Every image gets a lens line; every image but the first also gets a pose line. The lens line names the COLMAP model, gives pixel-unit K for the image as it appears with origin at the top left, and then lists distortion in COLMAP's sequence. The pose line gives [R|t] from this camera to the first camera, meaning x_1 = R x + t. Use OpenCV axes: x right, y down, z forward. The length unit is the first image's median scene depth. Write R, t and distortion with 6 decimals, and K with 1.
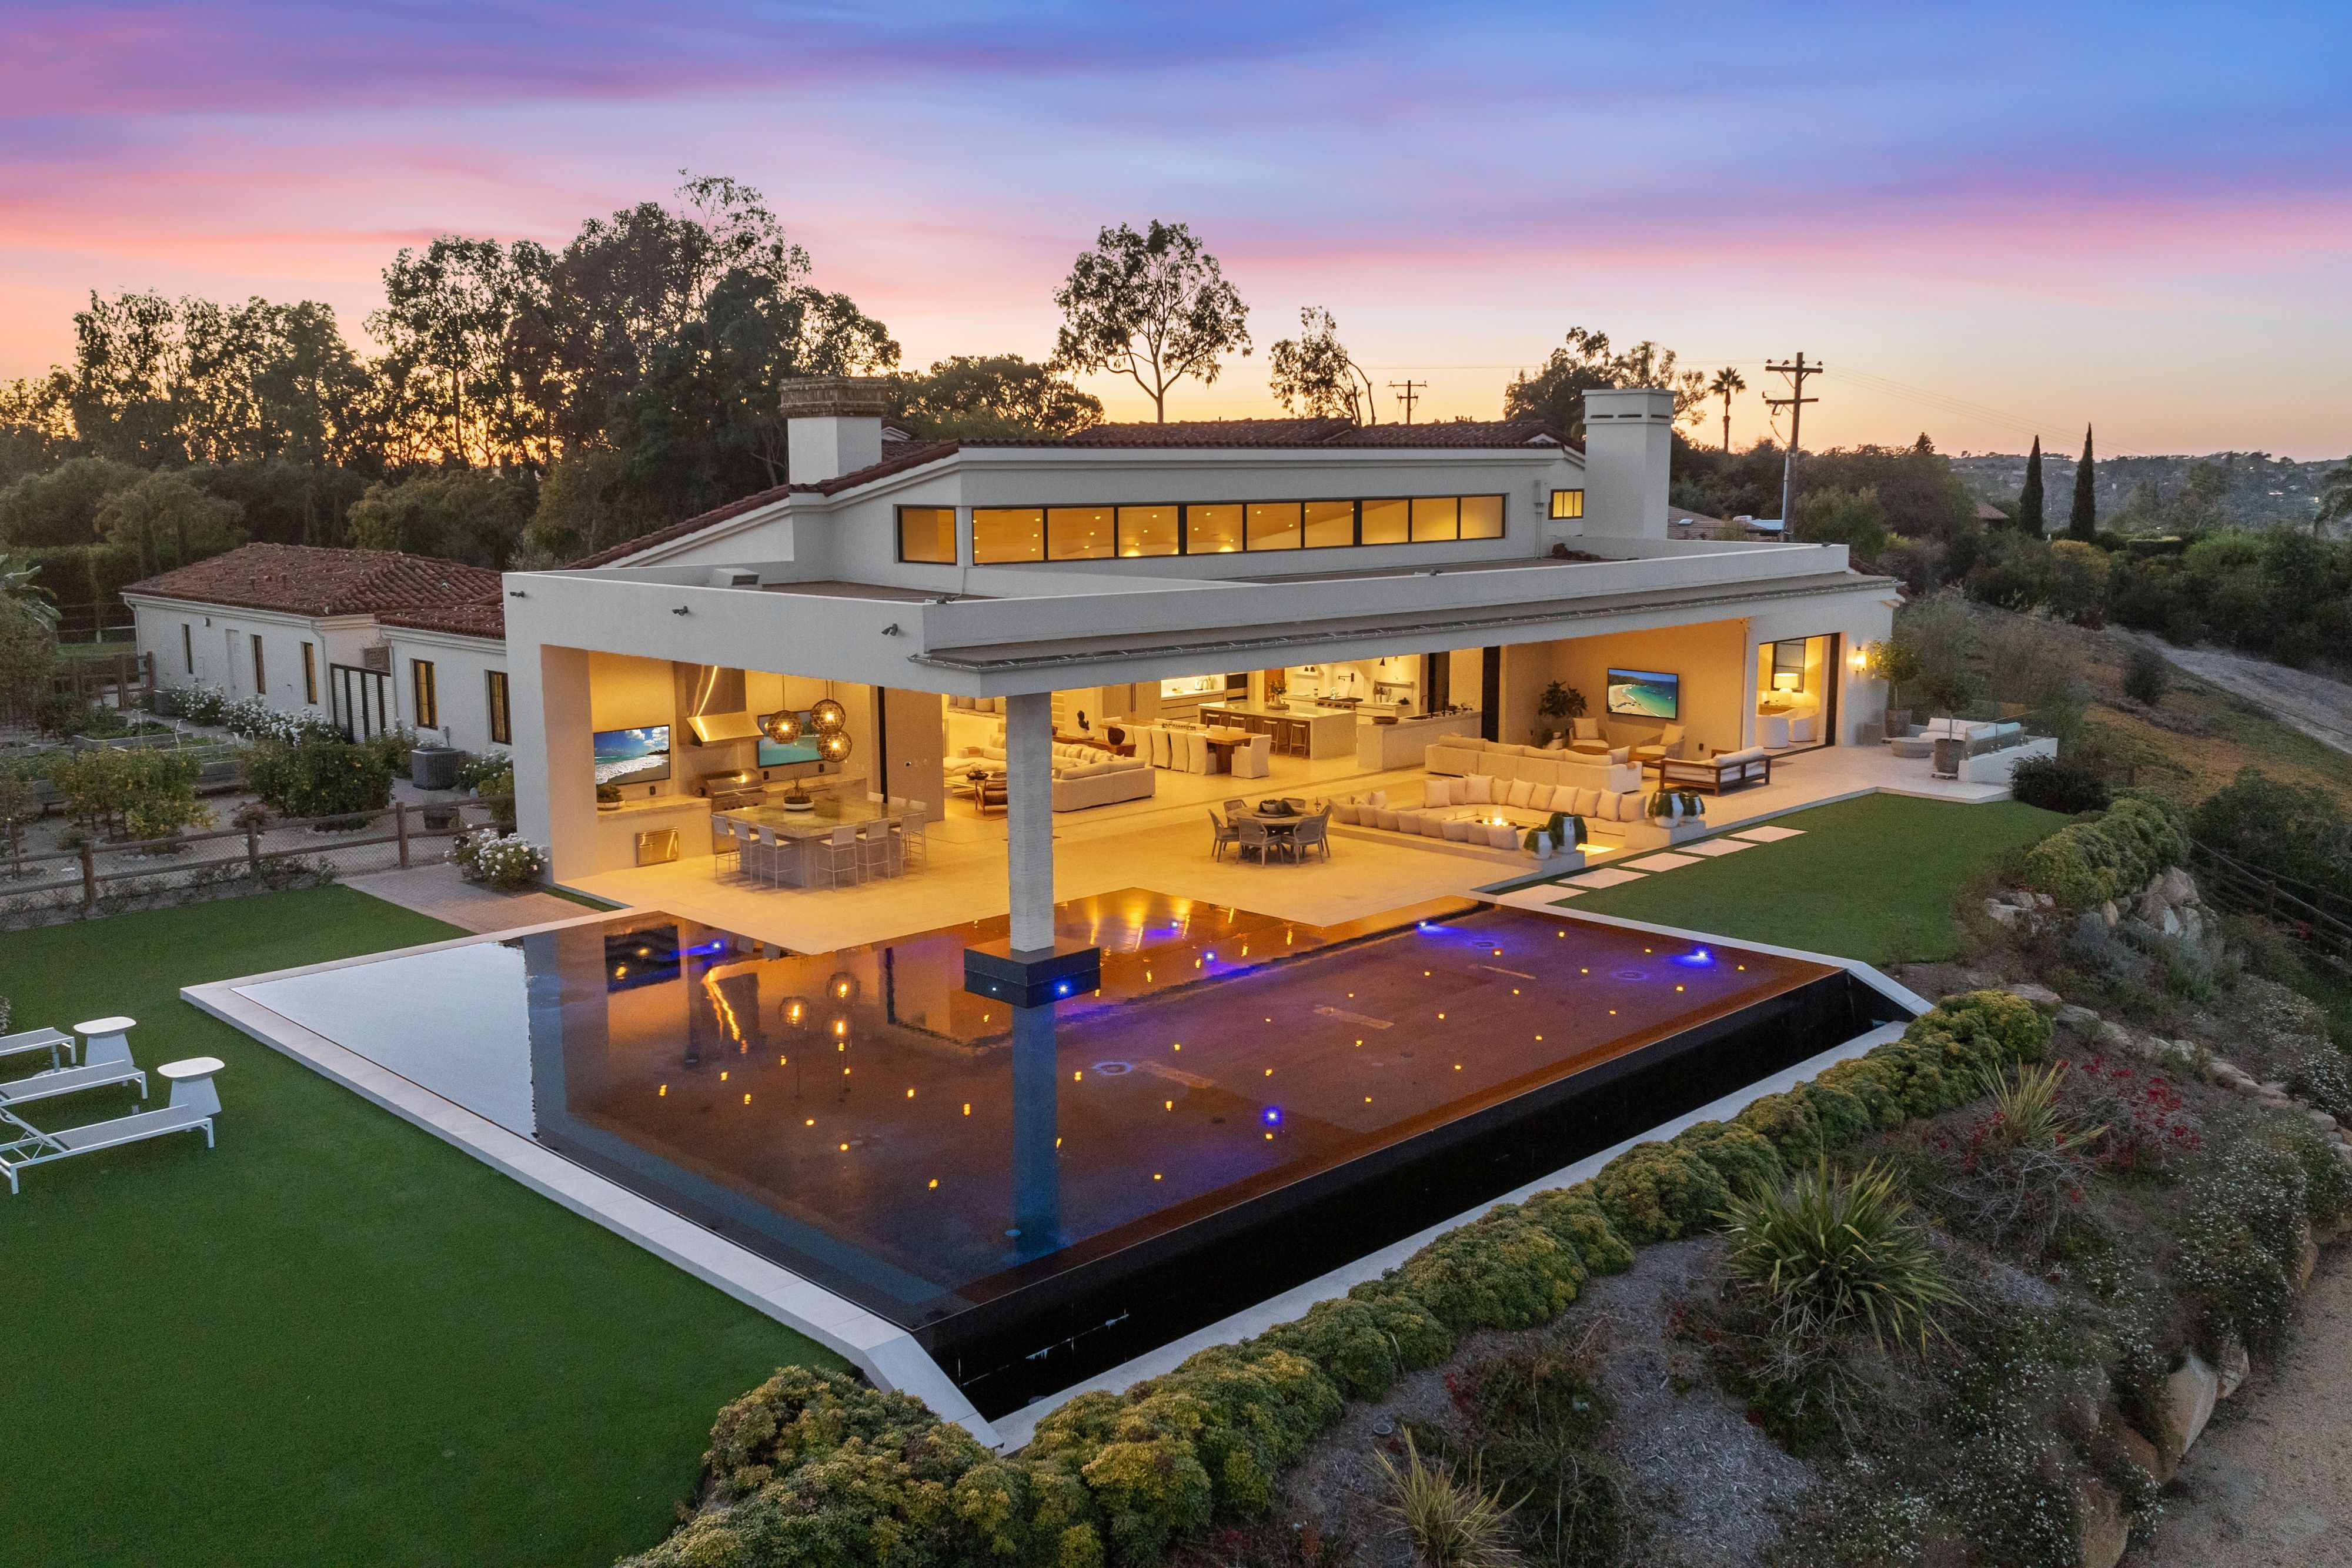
lens RADIAL K [[1963.4, 0, 1173.7], [0, 1963.4, 776.4], [0, 0, 1]] dist [-0.012351, -0.018694]
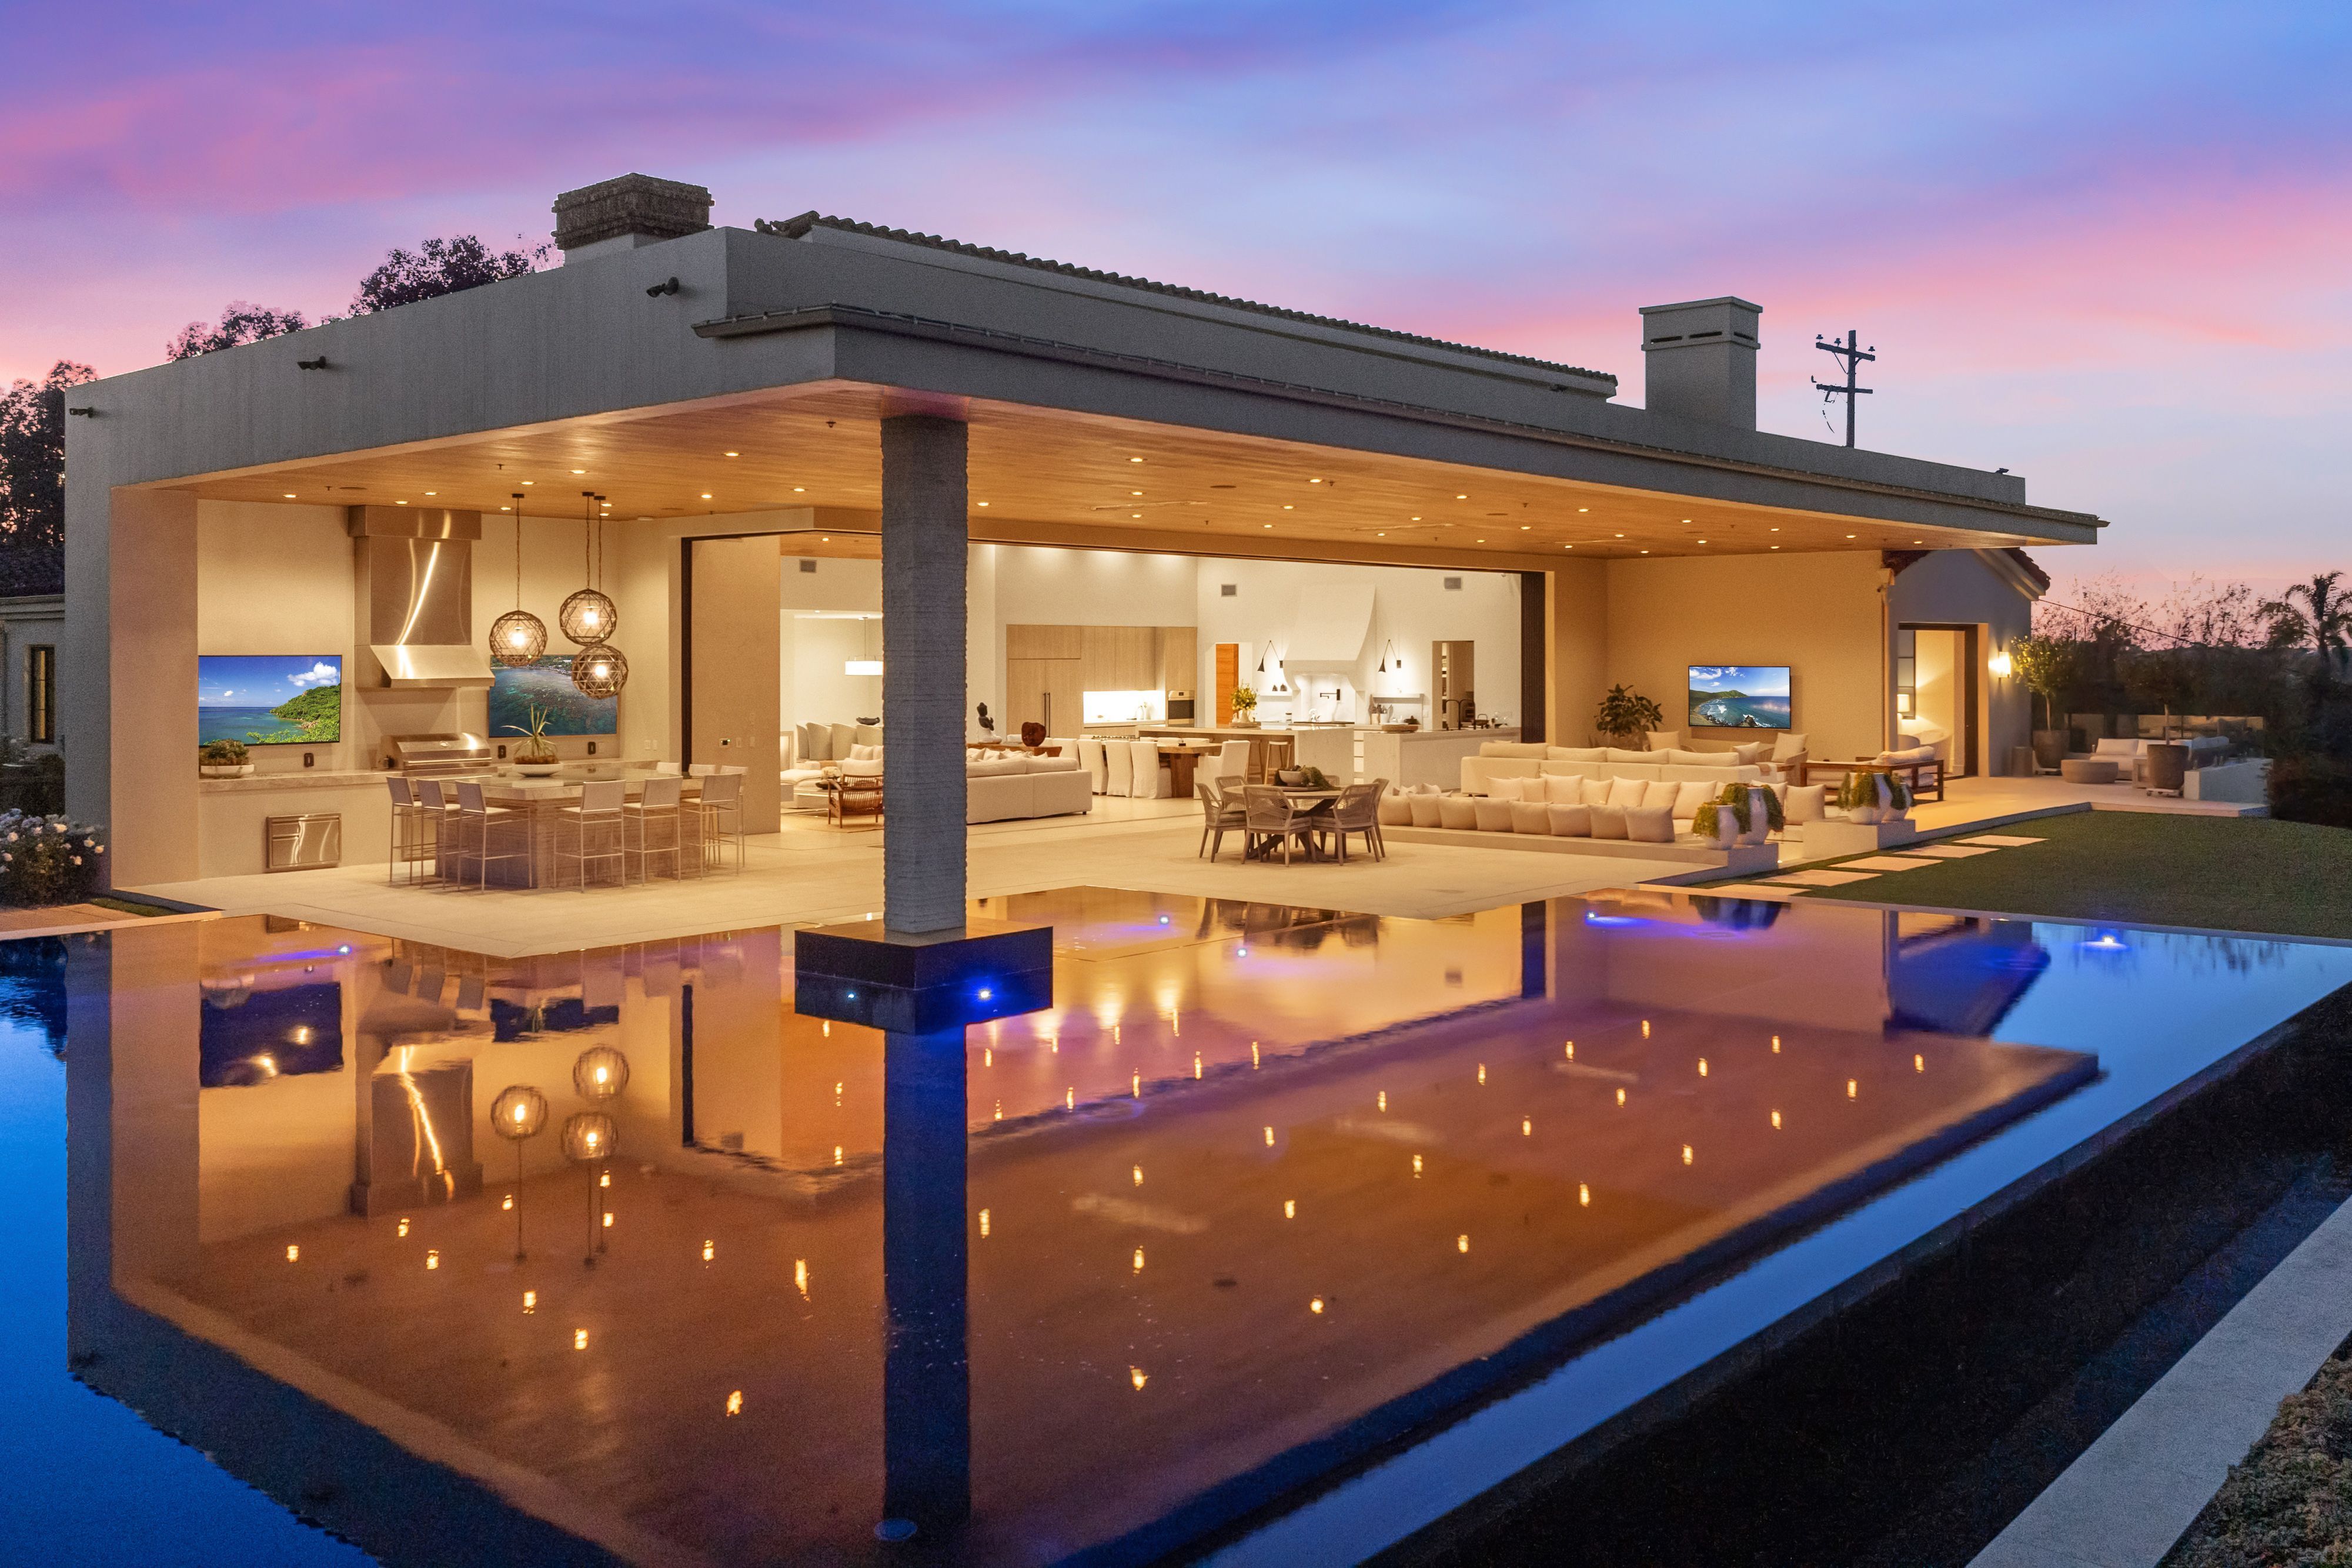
lens RADIAL K [[1963.4, 0, 1174.1], [0, 1963.4, 674.6], [0, 0, 1]] dist [-0.012351, -0.018694]
pose [[0.997692, 0.002890, 0.067835, -0.023720], [0.007440, 0.988424, -0.151532, 0.057496], [-0.067487, 0.151687, 0.986122, 0.267446]]
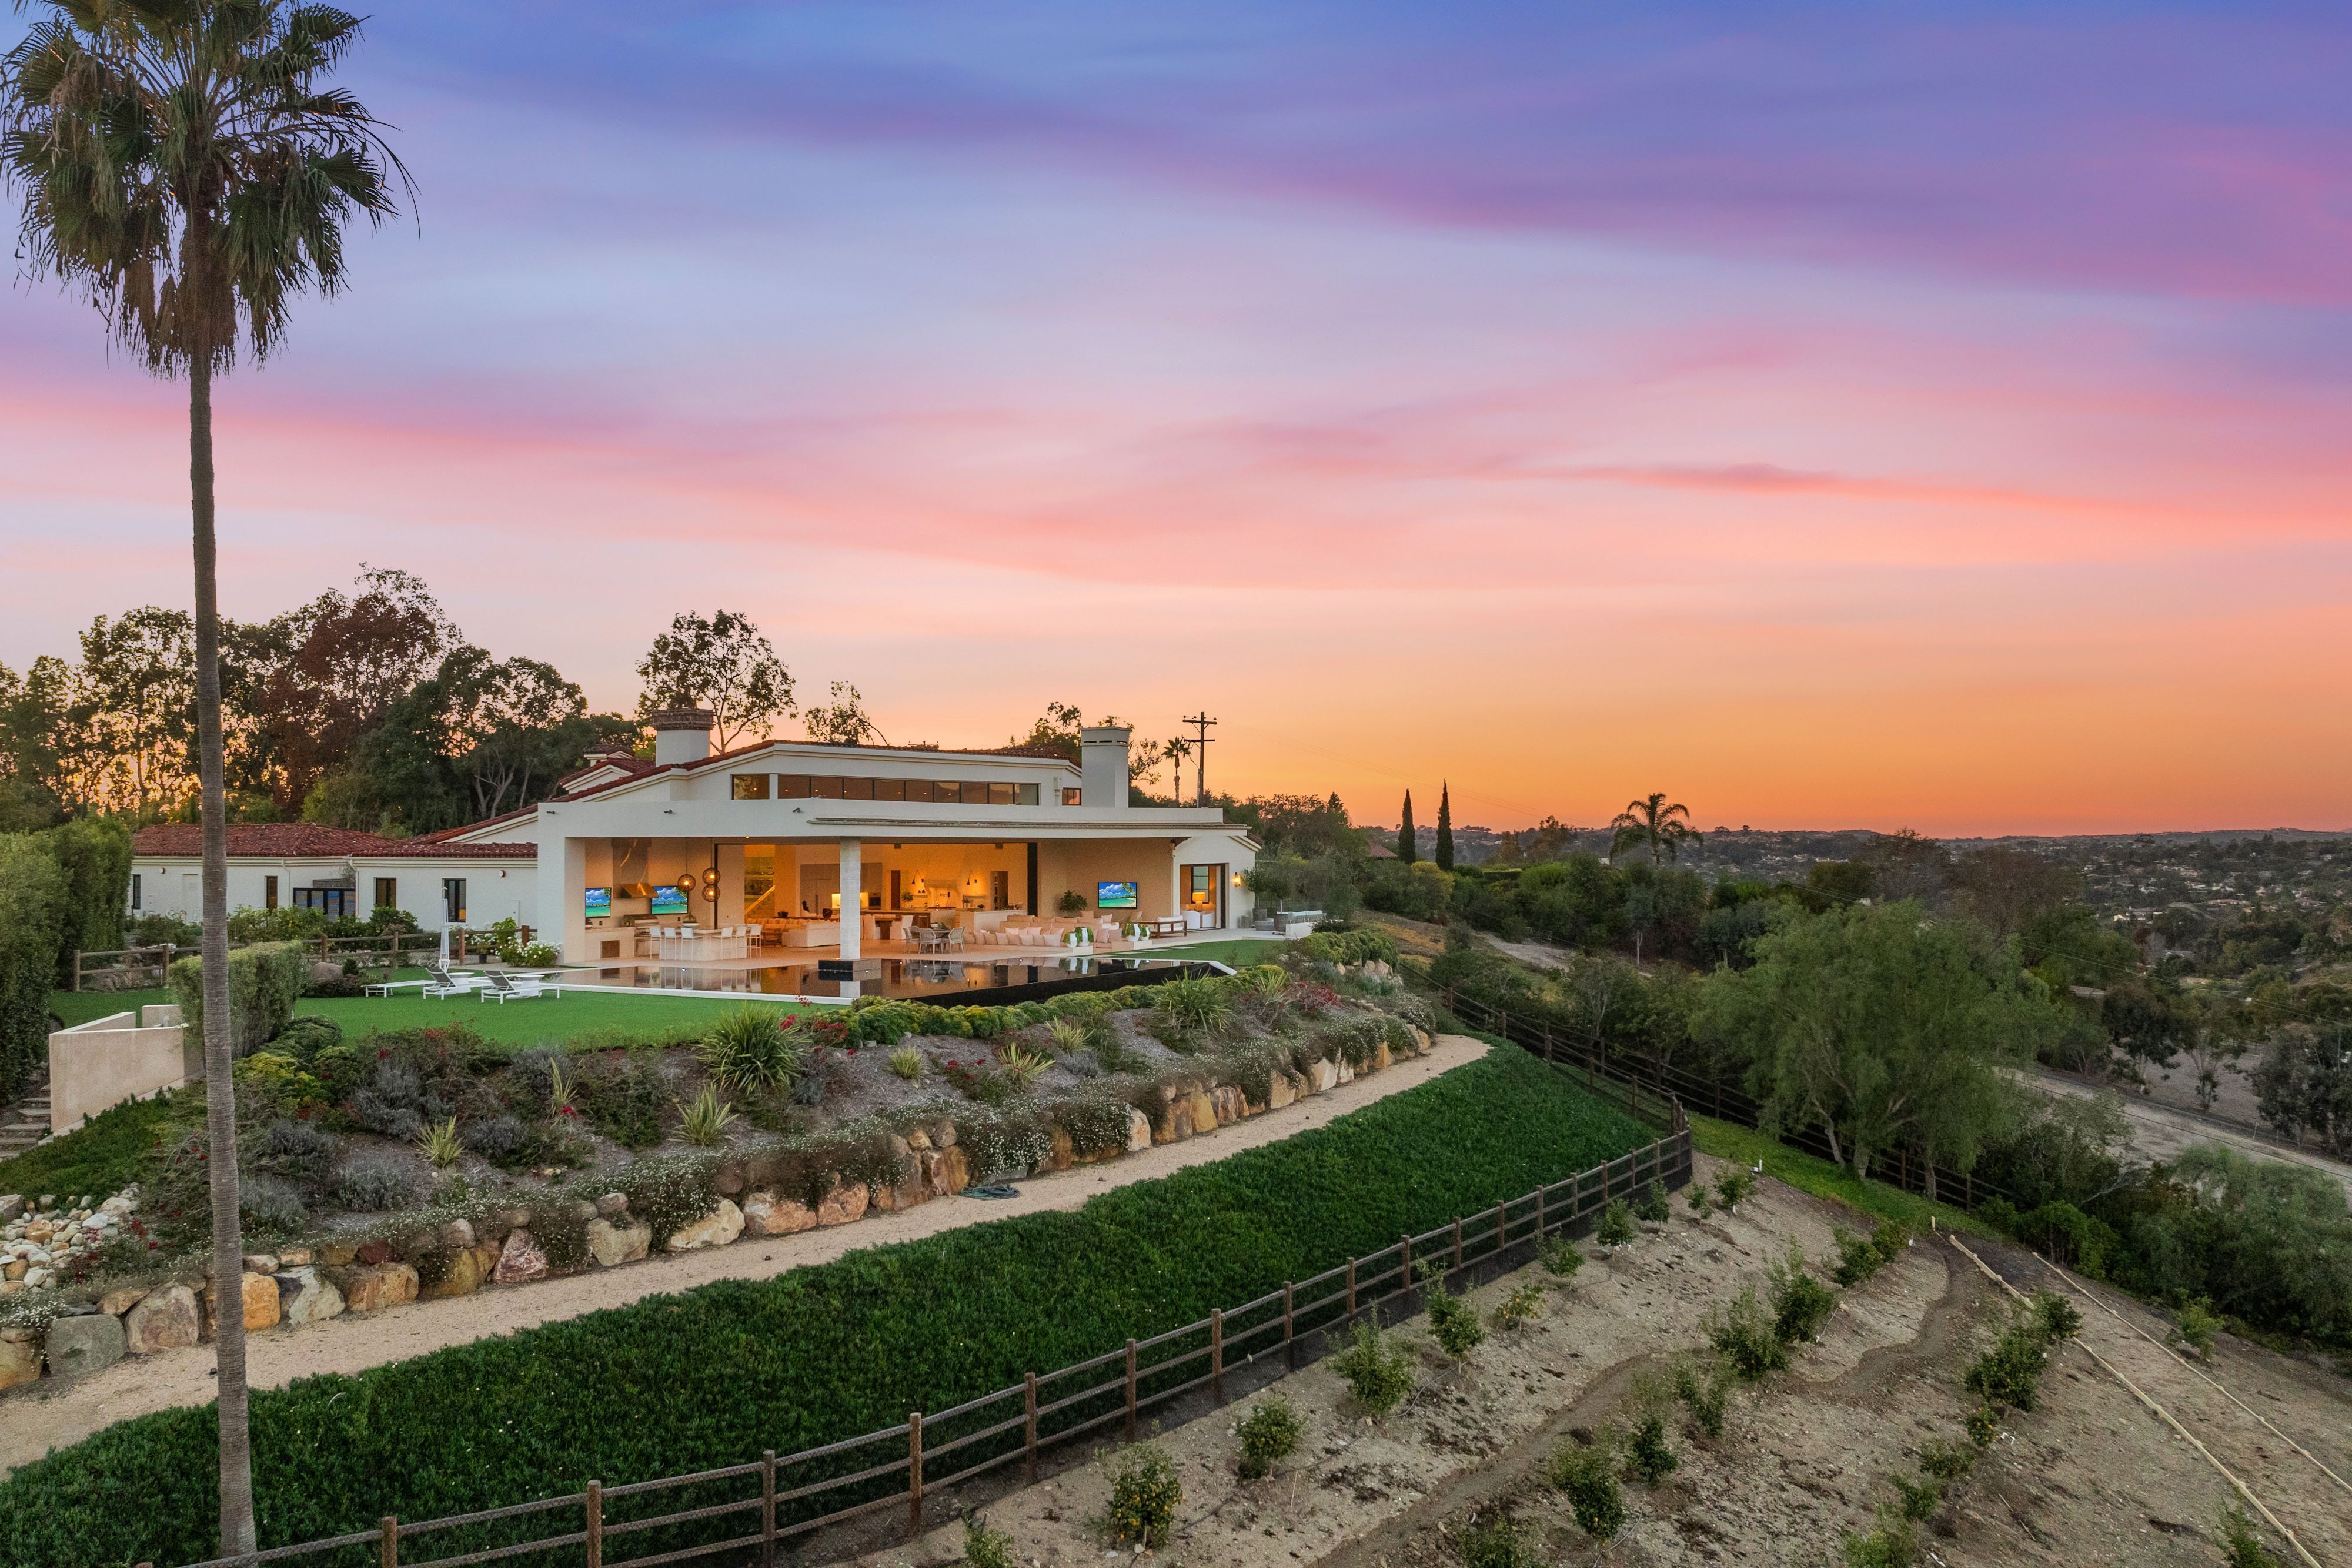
lens RADIAL K [[1963.4, 0, 1145.4], [0, 1963.4, 786.6], [0, 0, 1]] dist [-0.012351, -0.018694]
pose [[0.968840, 0.008411, 0.247543, -0.166691], [0.036899, 0.983369, -0.177829, 0.168013], [-0.244922, 0.181422, 0.952418, -0.672782]]
